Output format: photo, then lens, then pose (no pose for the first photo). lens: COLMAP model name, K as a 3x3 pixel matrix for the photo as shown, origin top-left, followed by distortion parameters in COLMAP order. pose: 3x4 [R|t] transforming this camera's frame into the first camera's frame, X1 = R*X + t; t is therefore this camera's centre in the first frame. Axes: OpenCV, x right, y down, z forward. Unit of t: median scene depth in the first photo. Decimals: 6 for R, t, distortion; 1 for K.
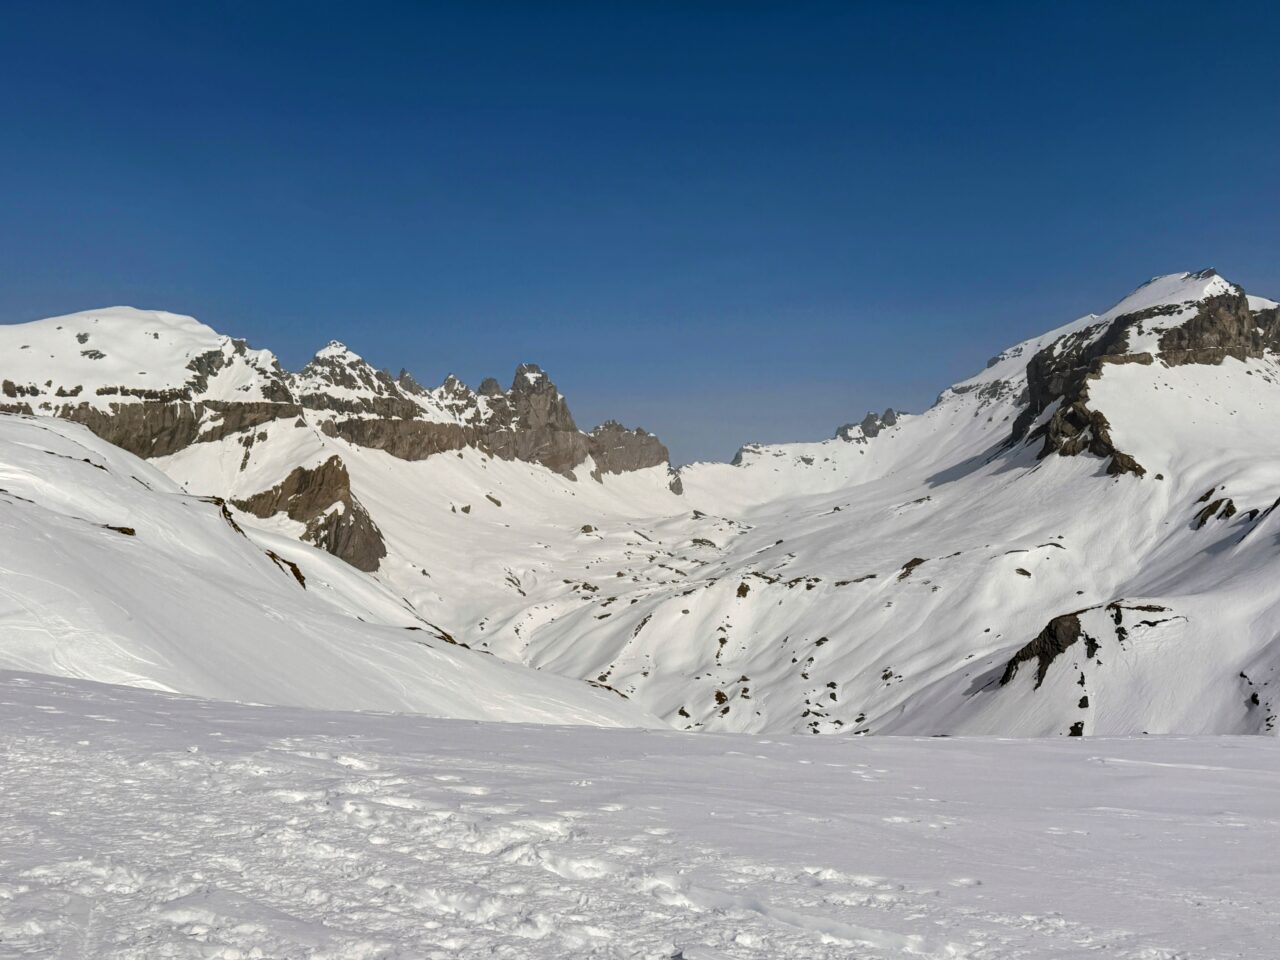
lens RADIAL K [[1329.5, 0, 639.7], [0, 1329.5, 485.4], [0, 0, 1]] dist [0.190132, -0.415718]
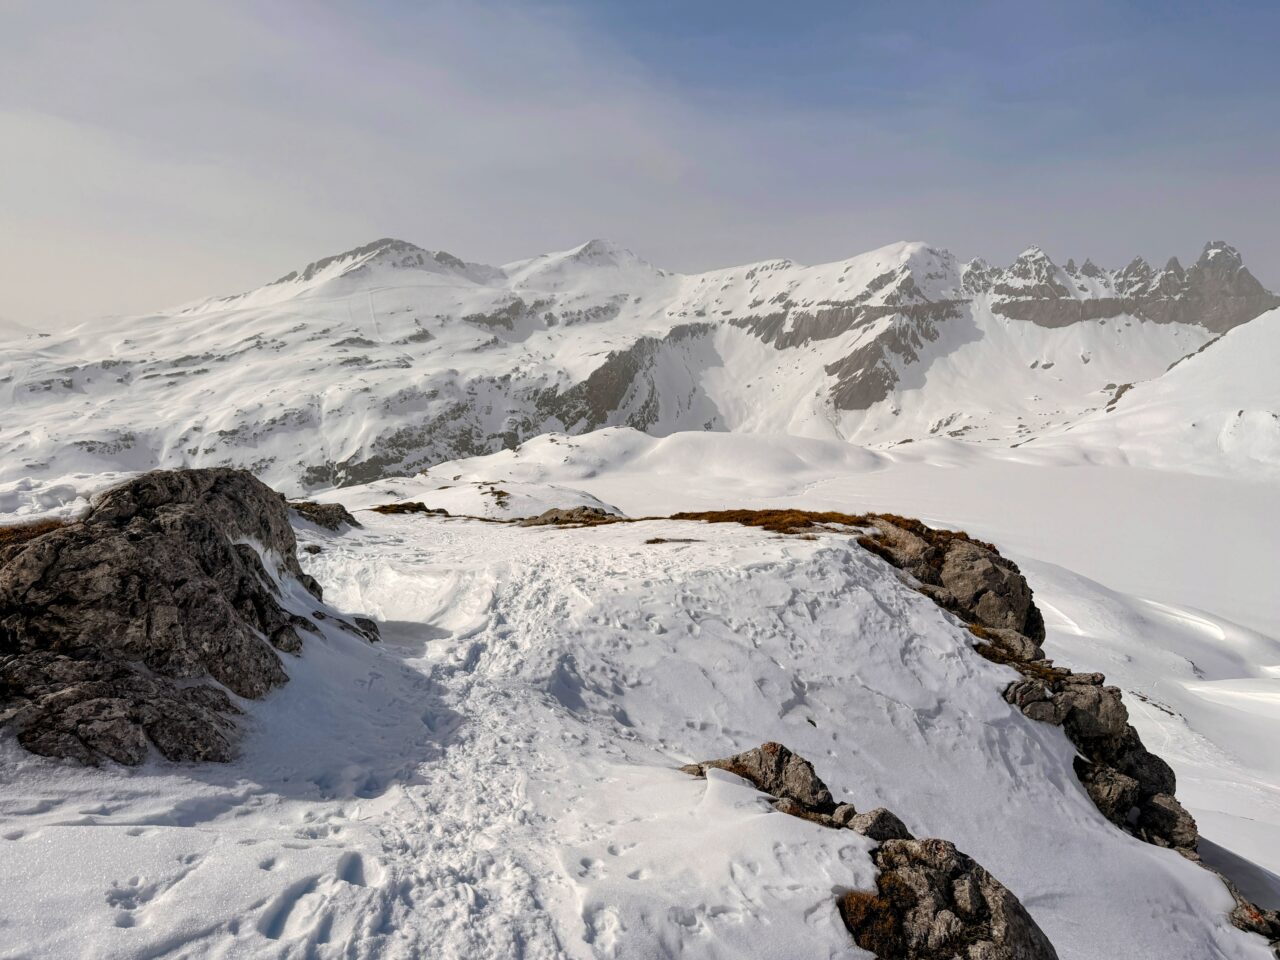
lens RADIAL K [[887.9, 0, 647.9], [0, 887.9, 482.6], [0, 0, 1]] dist [0.164009, -0.322331]
pose [[0.368380, 0.182503, -0.911586, 0.723616], [0.036799, 0.976911, 0.210452, -0.093242], [0.928947, -0.111071, 0.353158, 0.250838]]
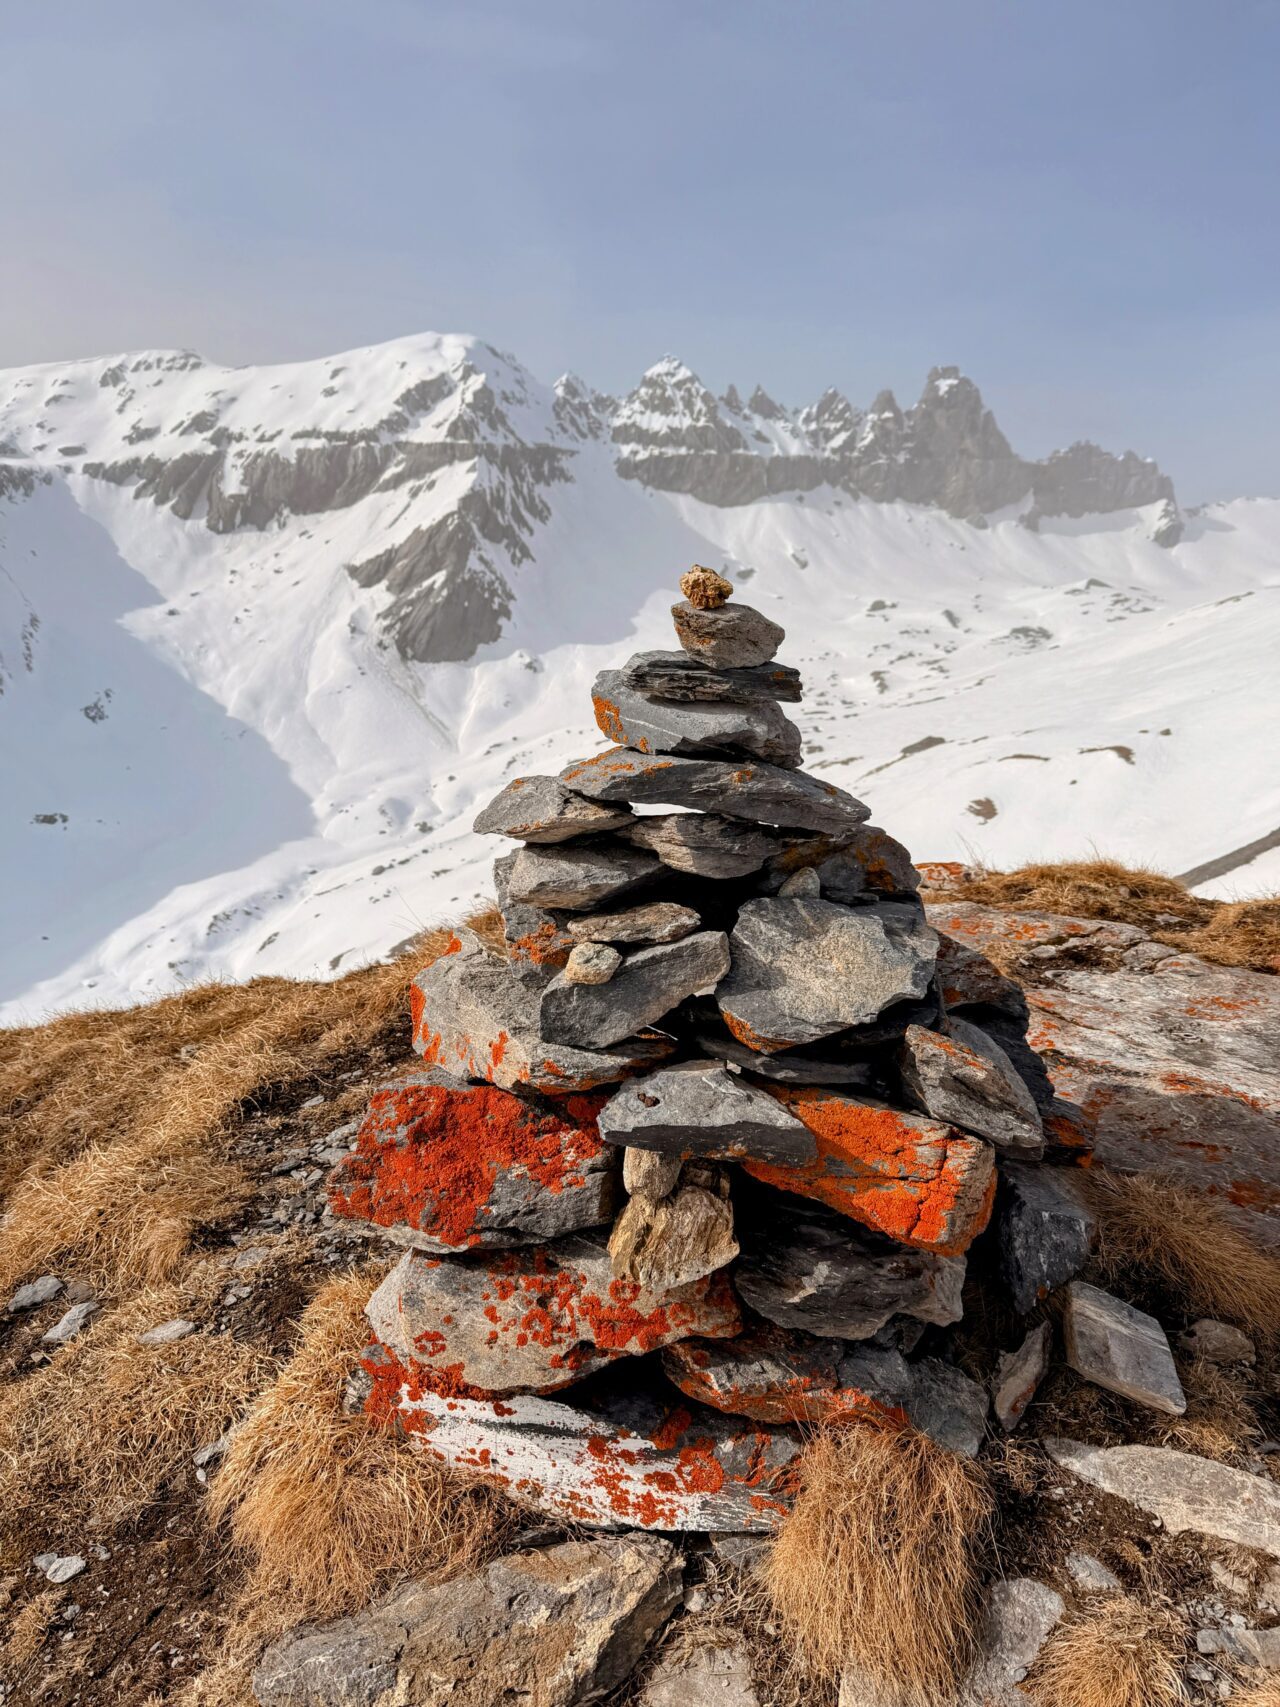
lens RADIAL K [[1210.0, 0, 627.4], [0, 1210.0, 873.0], [0, 0, 1]] dist [0.079937, -0.142284]
pose [[0.802853, 0.175158, -0.569866, 0.293468], [-0.000657, 0.956126, 0.292955, -0.026665], [0.596177, -0.234825, 0.767743, 0.400006]]
